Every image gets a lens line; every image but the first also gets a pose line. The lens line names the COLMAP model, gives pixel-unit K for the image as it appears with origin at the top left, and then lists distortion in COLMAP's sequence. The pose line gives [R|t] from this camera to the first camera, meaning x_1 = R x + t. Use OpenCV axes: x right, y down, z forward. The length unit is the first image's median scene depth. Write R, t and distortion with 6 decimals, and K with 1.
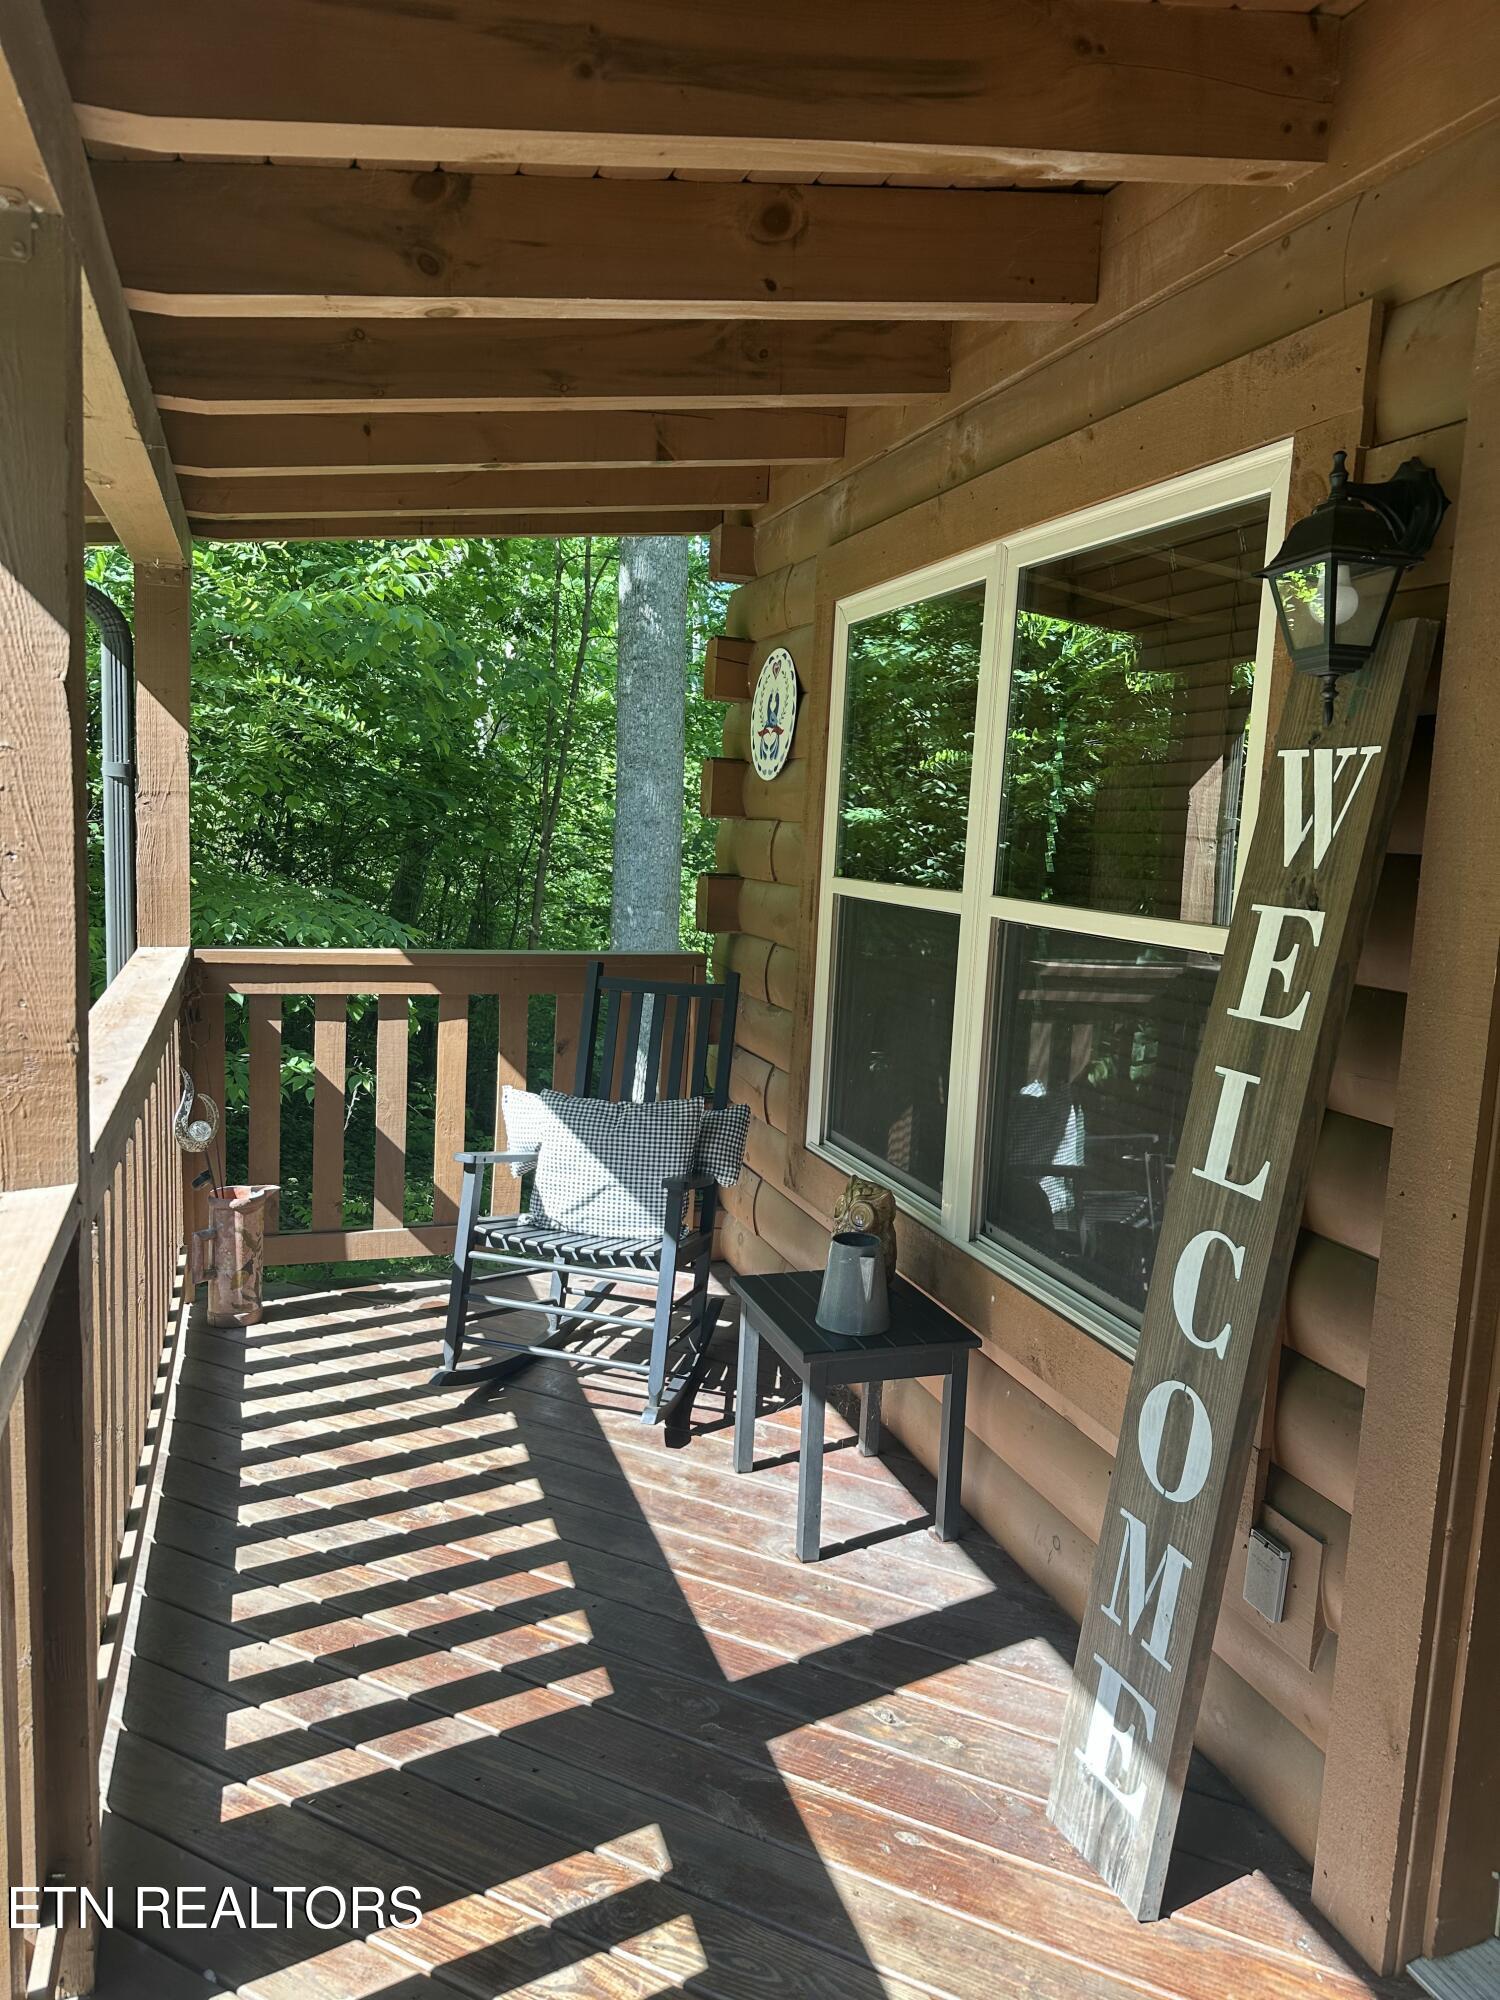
lens RADIAL K [[1396.0, 0, 750.0], [0, 1396.0, 1000.0], [0, 0, 1]] dist [0.094077, -0.173301]
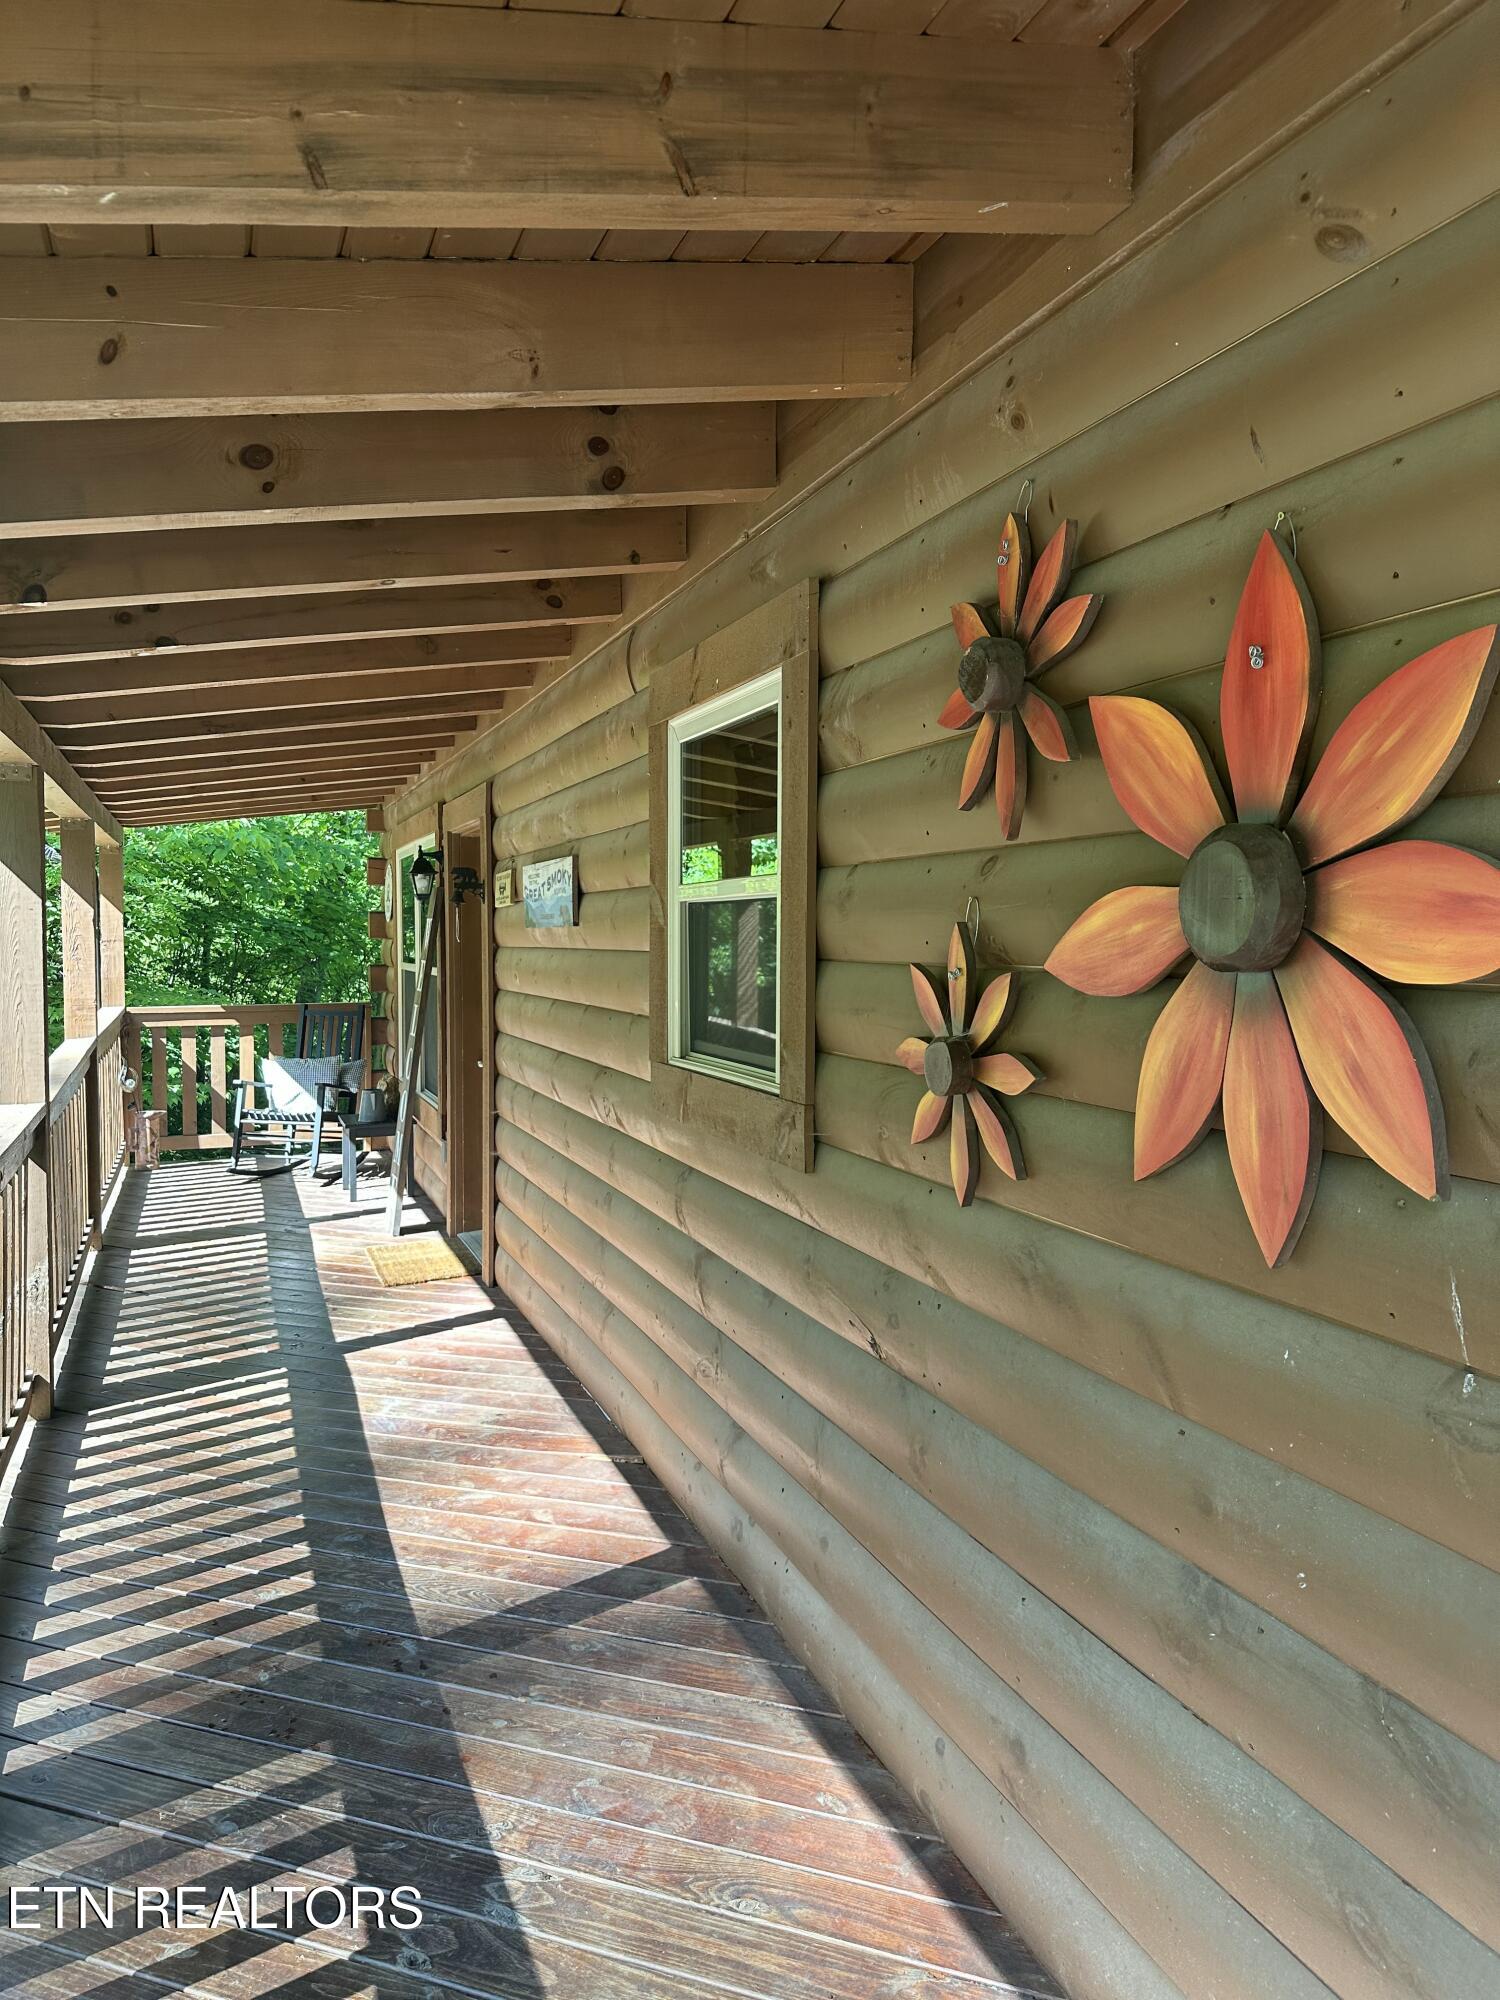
lens RADIAL K [[1426.0, 0, 750.0], [0, 1426.0, 1000.0], [0, 0, 1]] dist [0.006633, -0.009581]
pose [[0.998116, -0.047455, 0.038896, 0.523452], [0.050368, 0.995703, -0.077705, 0.181655], [-0.035042, 0.079518, 0.996217, -1.335782]]
